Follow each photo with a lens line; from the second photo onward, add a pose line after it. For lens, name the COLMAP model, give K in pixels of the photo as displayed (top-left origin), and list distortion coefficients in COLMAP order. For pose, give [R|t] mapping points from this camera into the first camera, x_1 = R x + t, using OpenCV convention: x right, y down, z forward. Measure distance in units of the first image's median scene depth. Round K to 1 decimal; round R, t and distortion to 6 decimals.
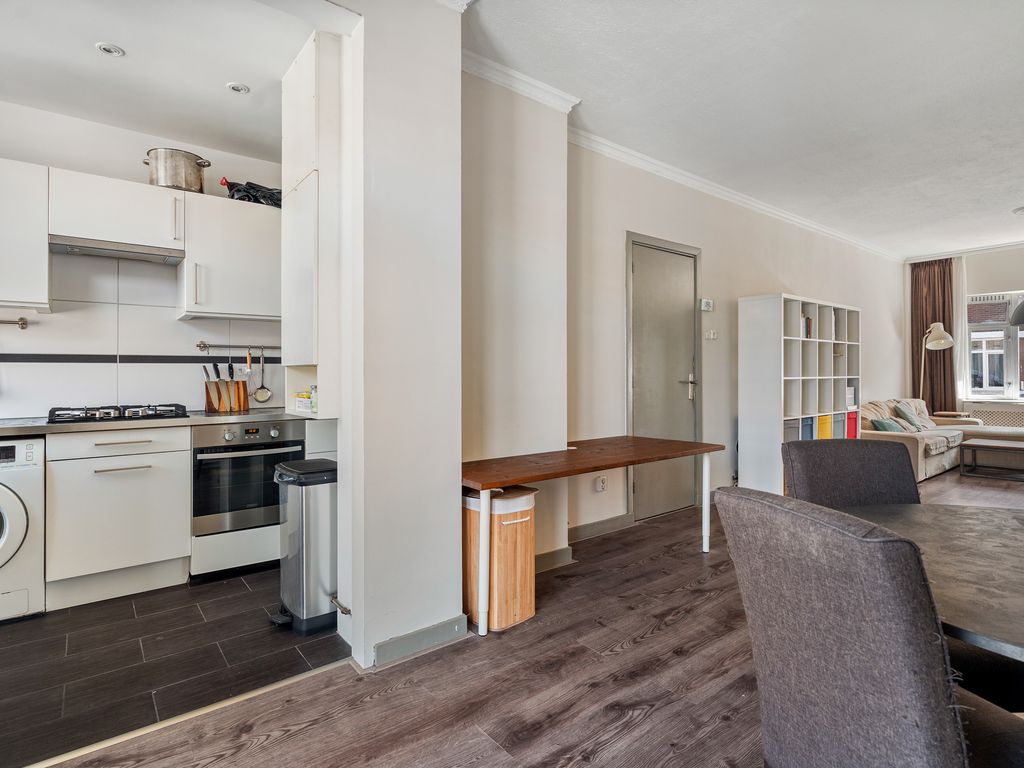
lens RADIAL K [[540.1, 0, 509.9], [0, 540.1, 368.2], [0, 0, 1]] dist [-0.003579, 0.000549]
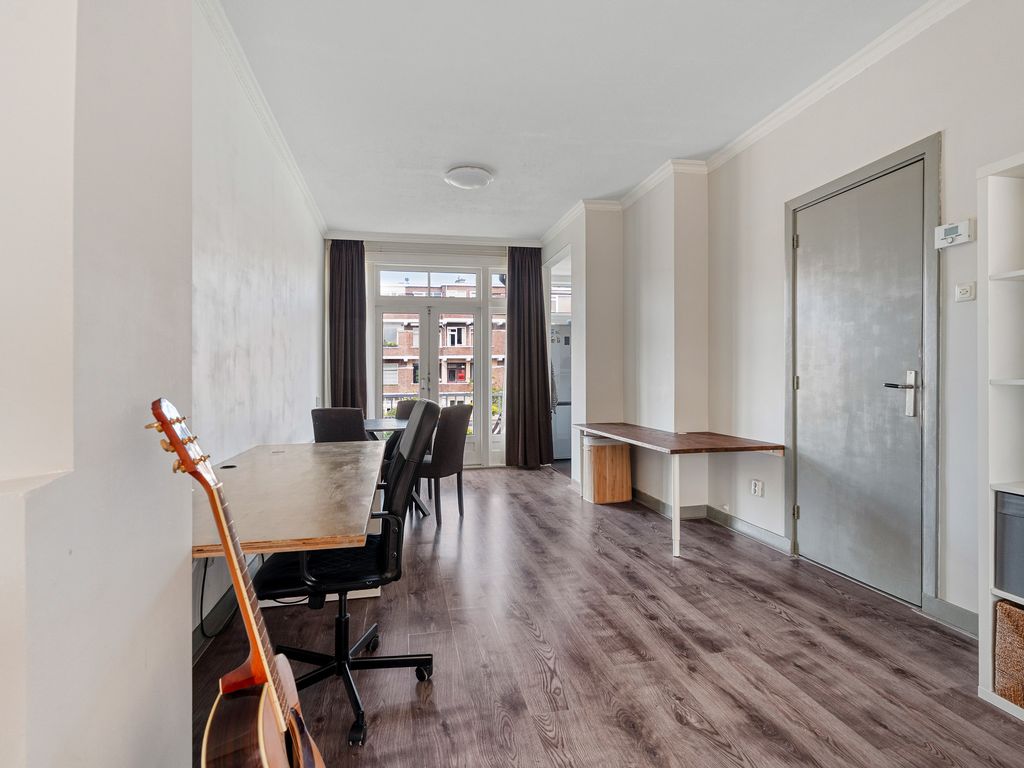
lens RADIAL K [[547.3, 0, 511.2], [0, 547.3, 371.9], [0, 0, 1]] dist [-0.003599, -0.000289]
pose [[-0.448118, 0.004317, -0.893964, 1.390488], [0.028972, 0.999533, -0.009696, 0.006415], [0.893505, -0.030245, -0.448034, 1.191488]]
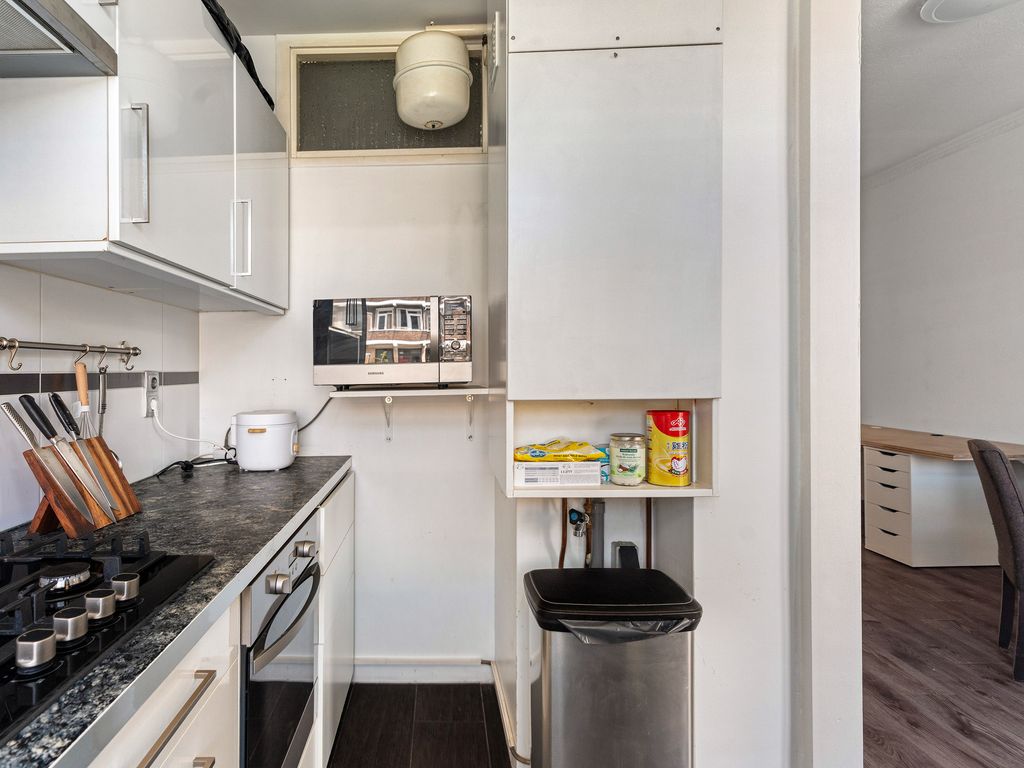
lens RADIAL K [[551.0, 0, 414.1], [0, 551.0, 378.2], [0, 0, 1]] dist [0.001639, 0.001510]
pose [[0.658110, -0.012602, 0.752816, -0.663720], [0.004612, 0.999909, 0.012707, -0.023328], [-0.752908, -0.004891, 0.658108, 0.588725]]
